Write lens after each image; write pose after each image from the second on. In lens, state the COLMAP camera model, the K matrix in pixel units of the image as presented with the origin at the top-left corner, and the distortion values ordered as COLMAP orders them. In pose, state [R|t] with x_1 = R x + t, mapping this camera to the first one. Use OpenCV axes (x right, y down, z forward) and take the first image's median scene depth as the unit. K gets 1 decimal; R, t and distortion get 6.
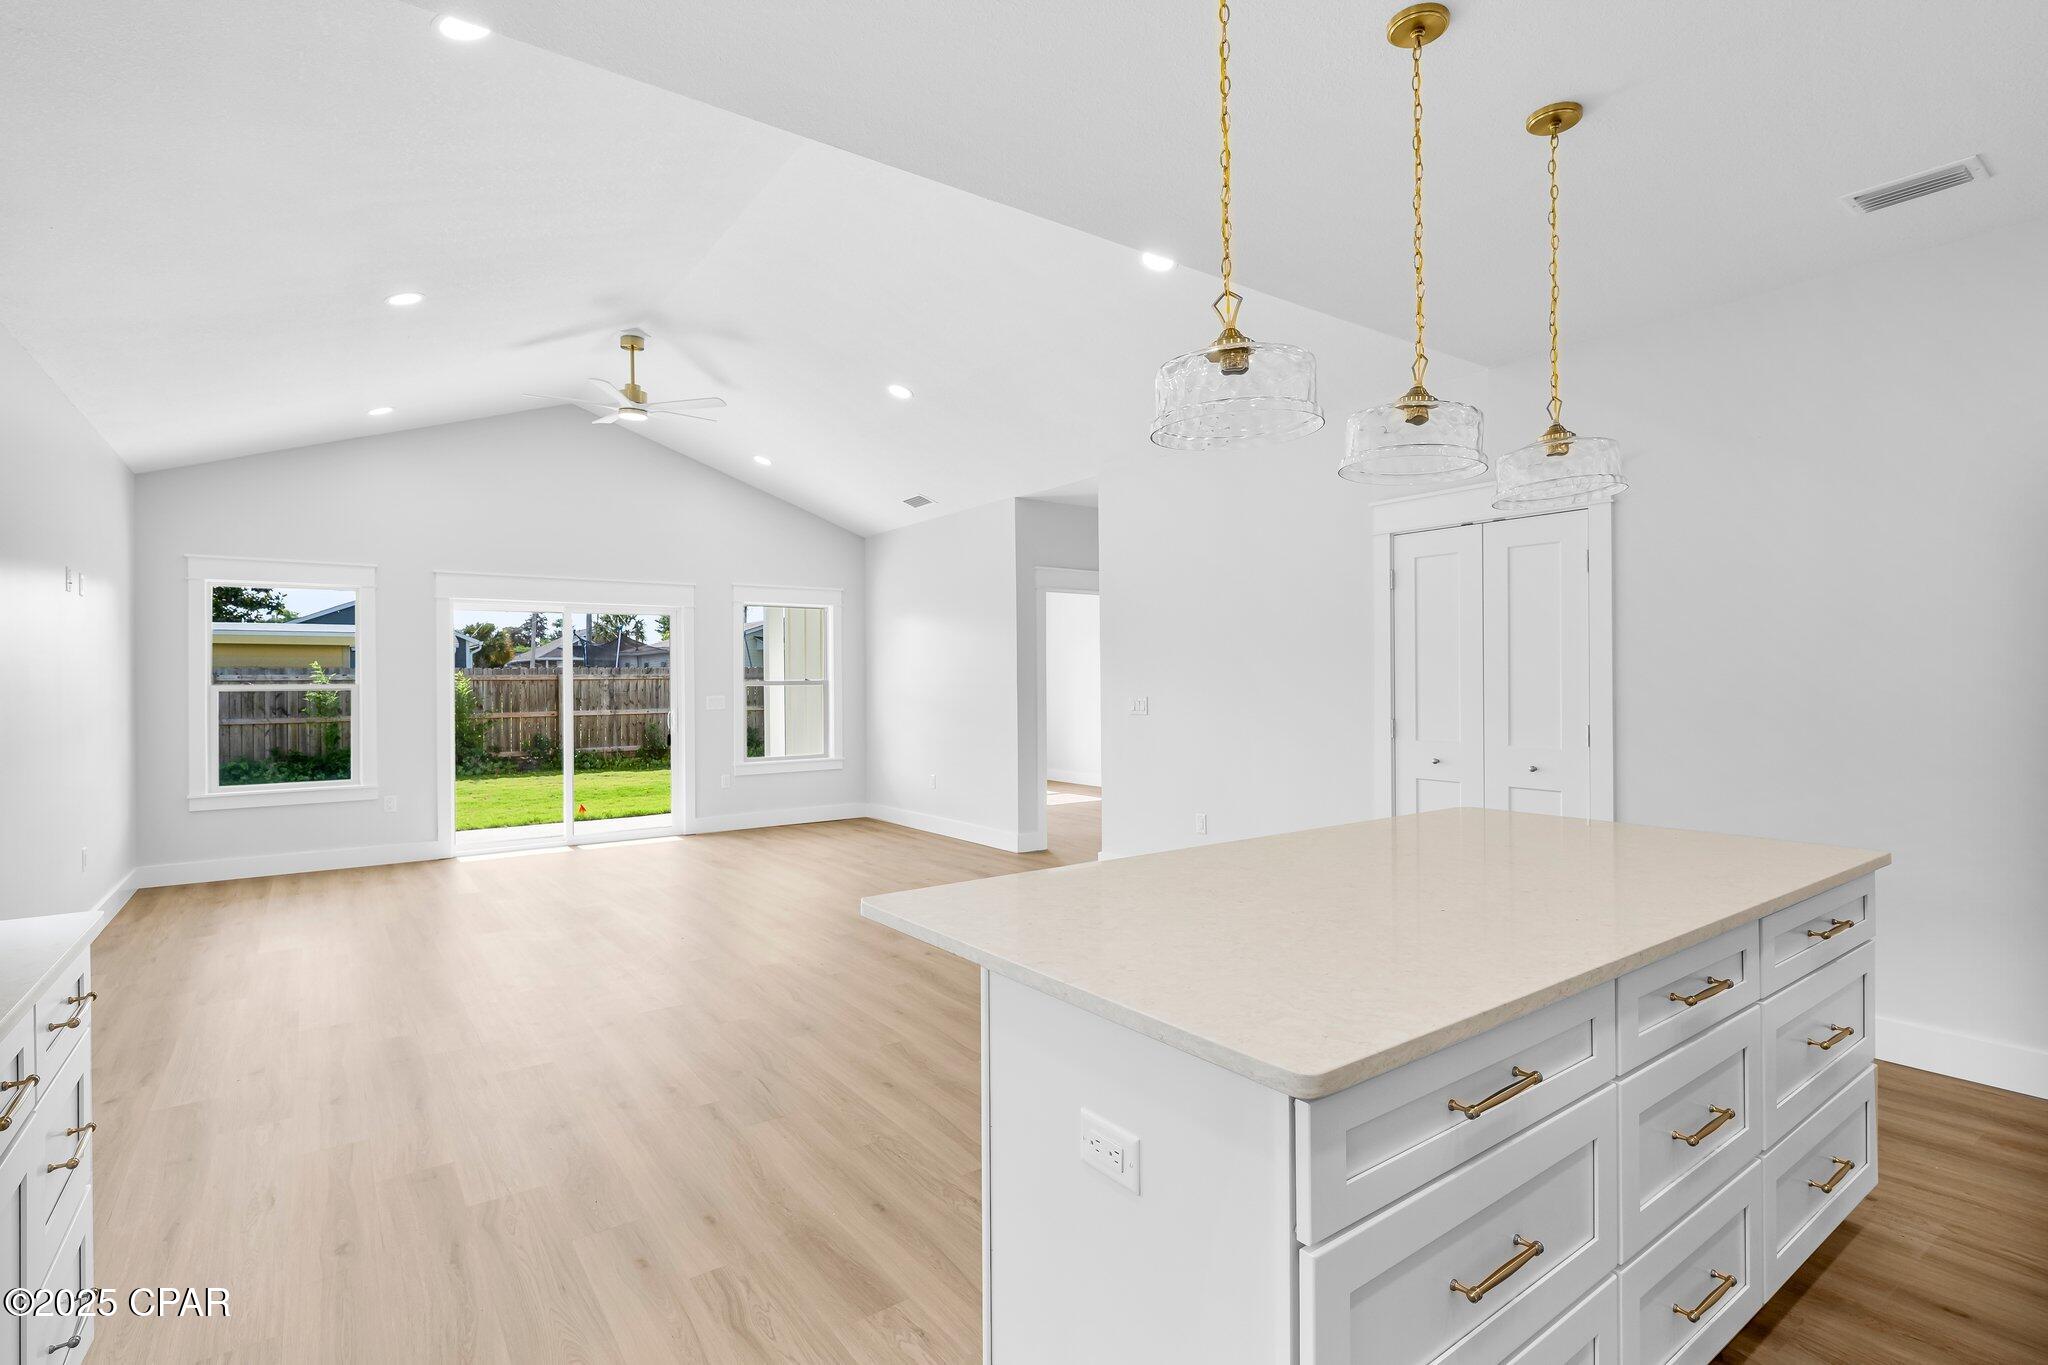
lens RADIAL K [[983.0, 0, 991.2], [0, 983.0, 686.6], [0, 0, 1]] dist [0.011265, 0.000675]
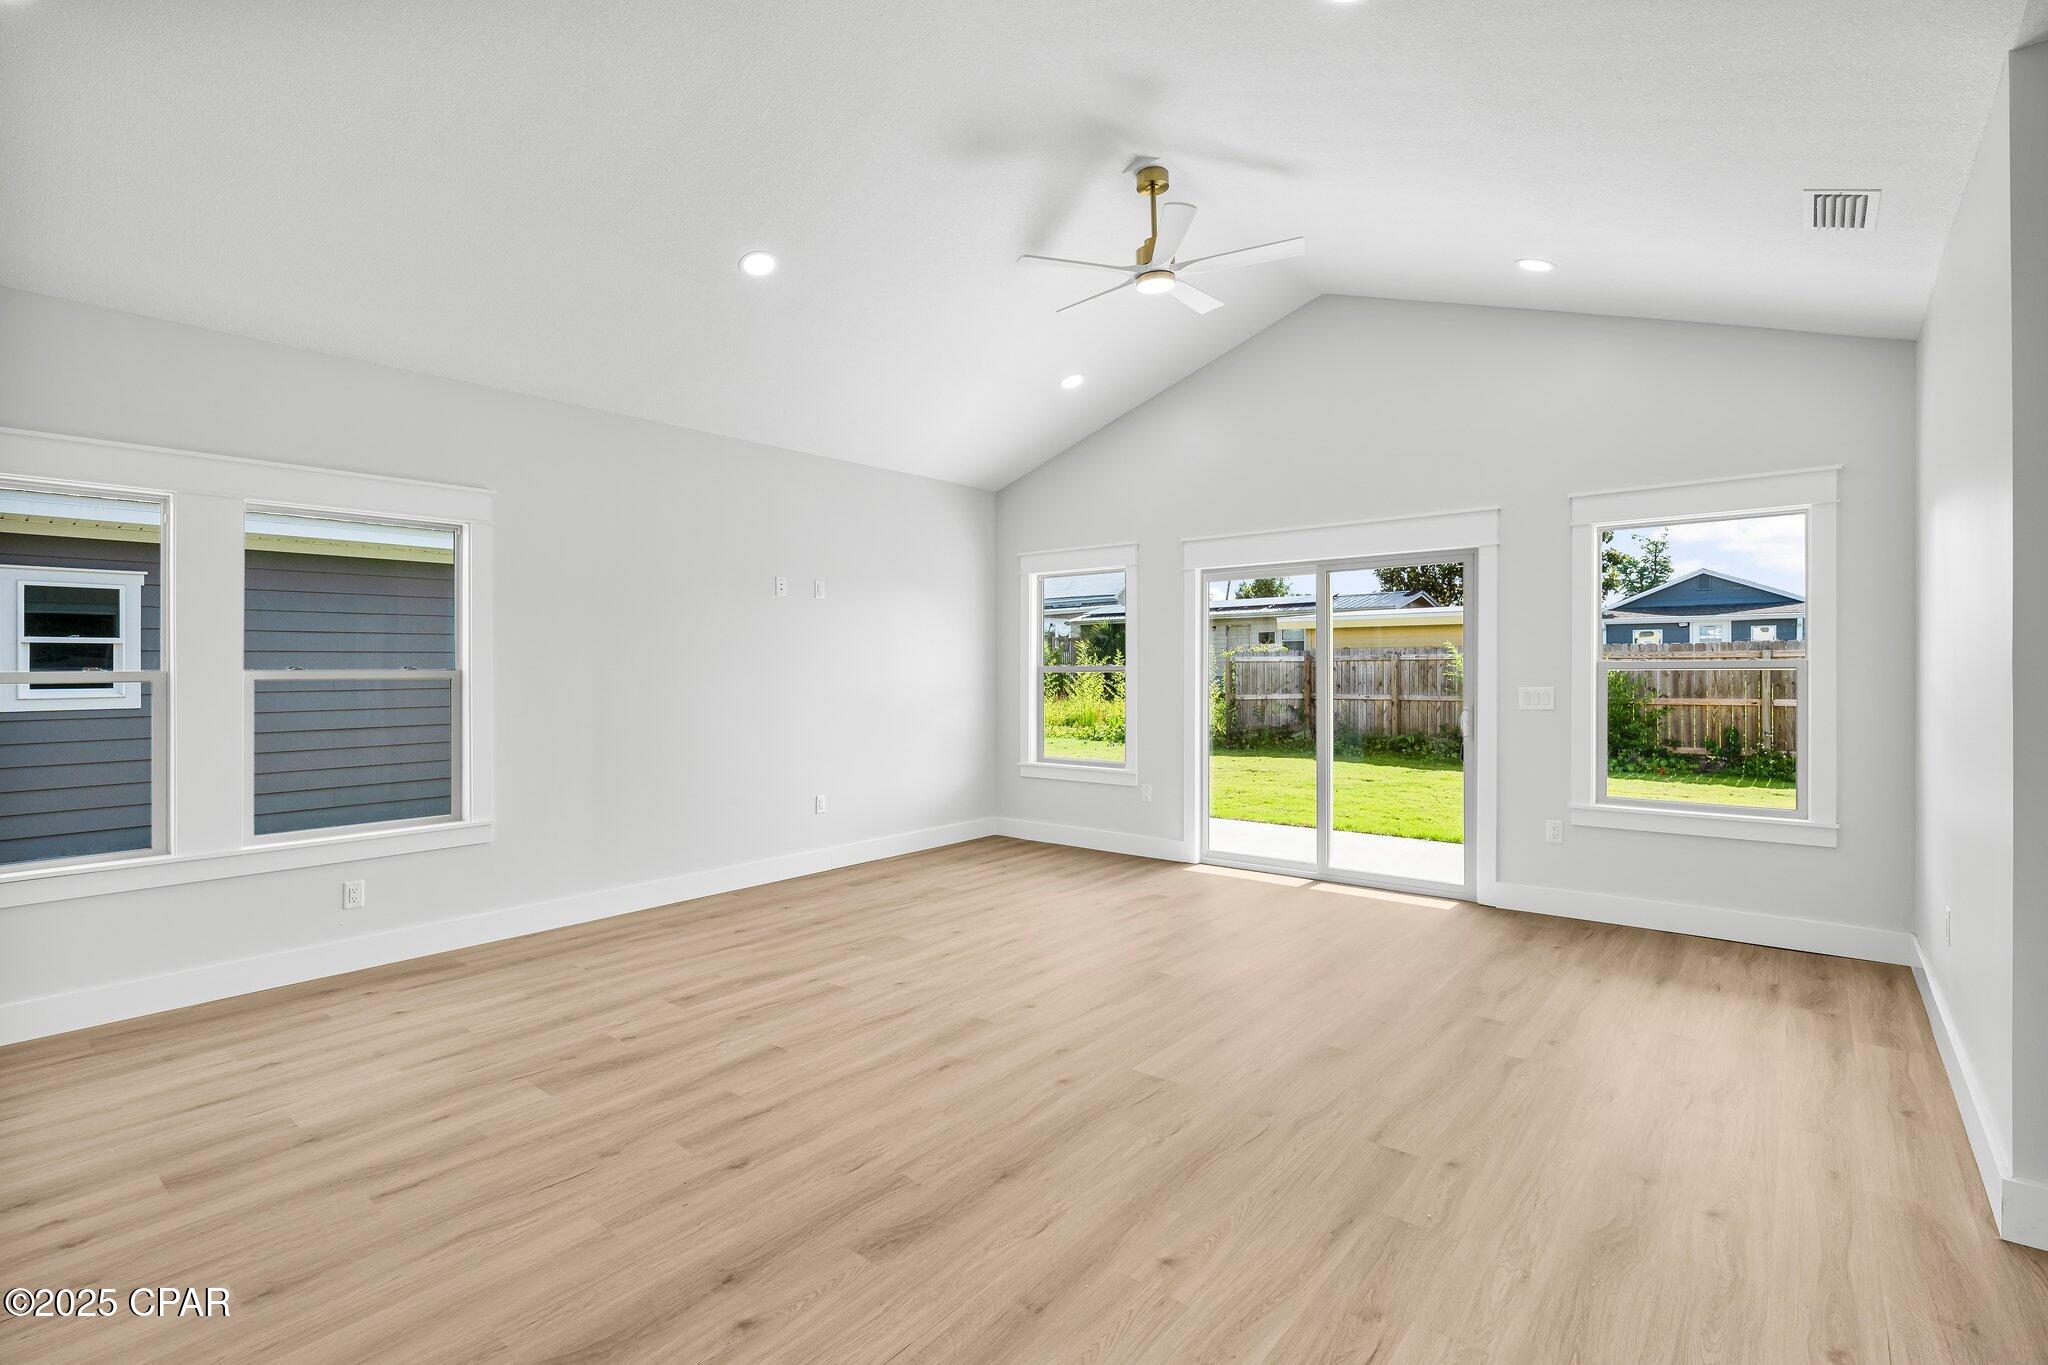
lens RADIAL K [[949.4, 0, 1026.2], [0, 949.4, 659.3], [0, 0, 1]] dist [-0.002968, 0.001736]
pose [[0.263160, -0.003646, -0.964745, 0.185734], [0.000452, 0.999993, -0.003656, -0.004317], [0.964752, 0.000526, 0.263160, 0.529132]]
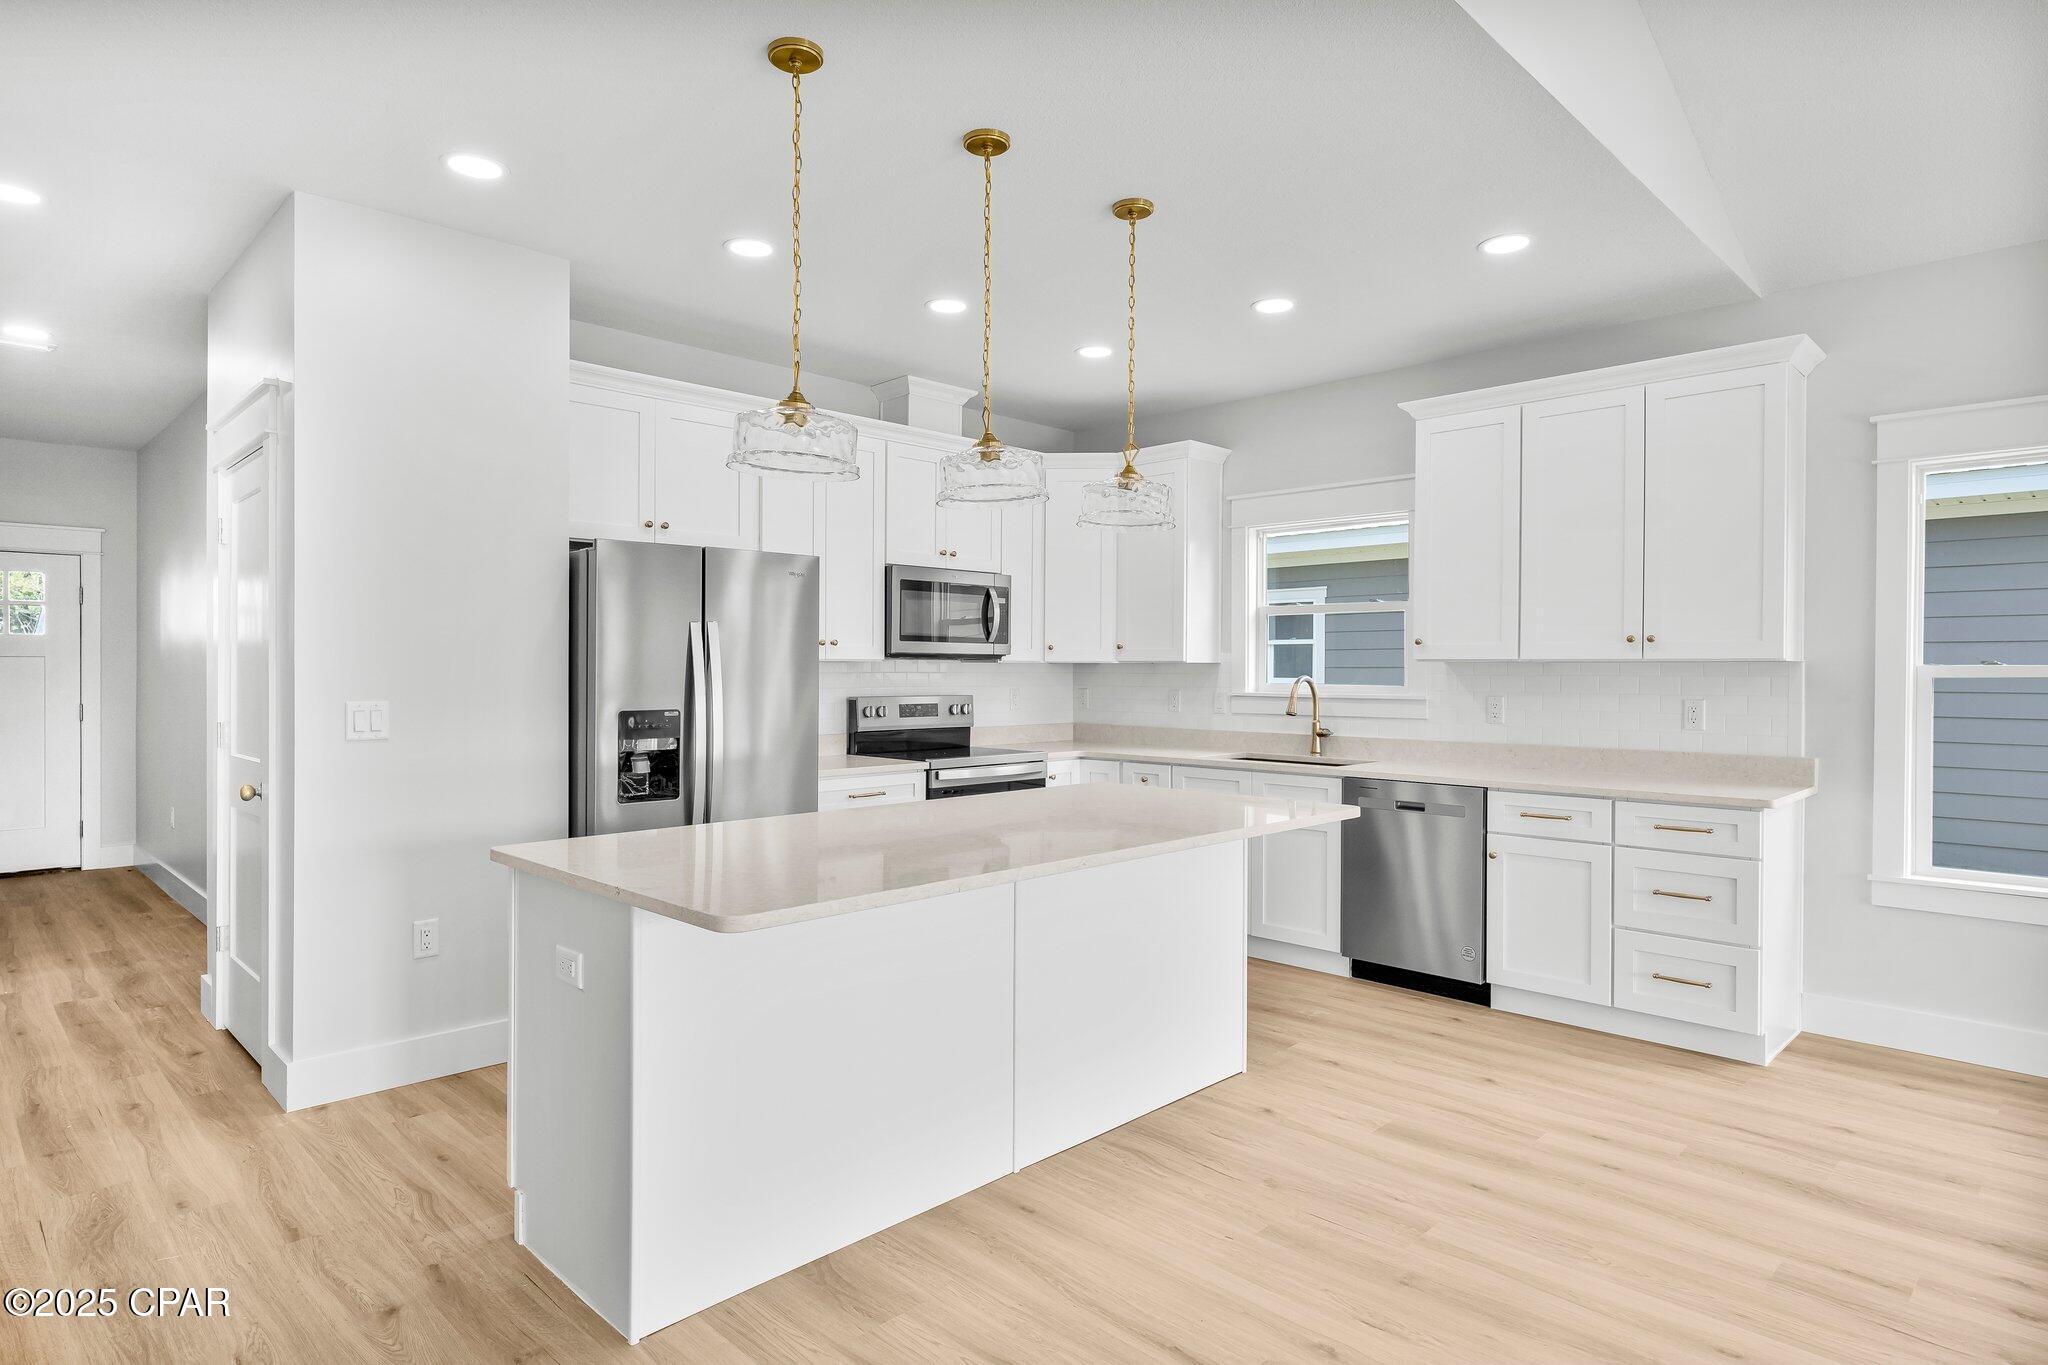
lens RADIAL K [[1116.8, 0, 1003.7], [0, 1116.8, 665.1], [0, 0, 1]] dist [0.005027, -0.000575]
pose [[-0.985624, 0.004847, -0.168886, 0.155899], [0.004202, 0.999982, 0.004172, -0.004375], [0.168903, 0.003402, -0.985627, 0.568767]]
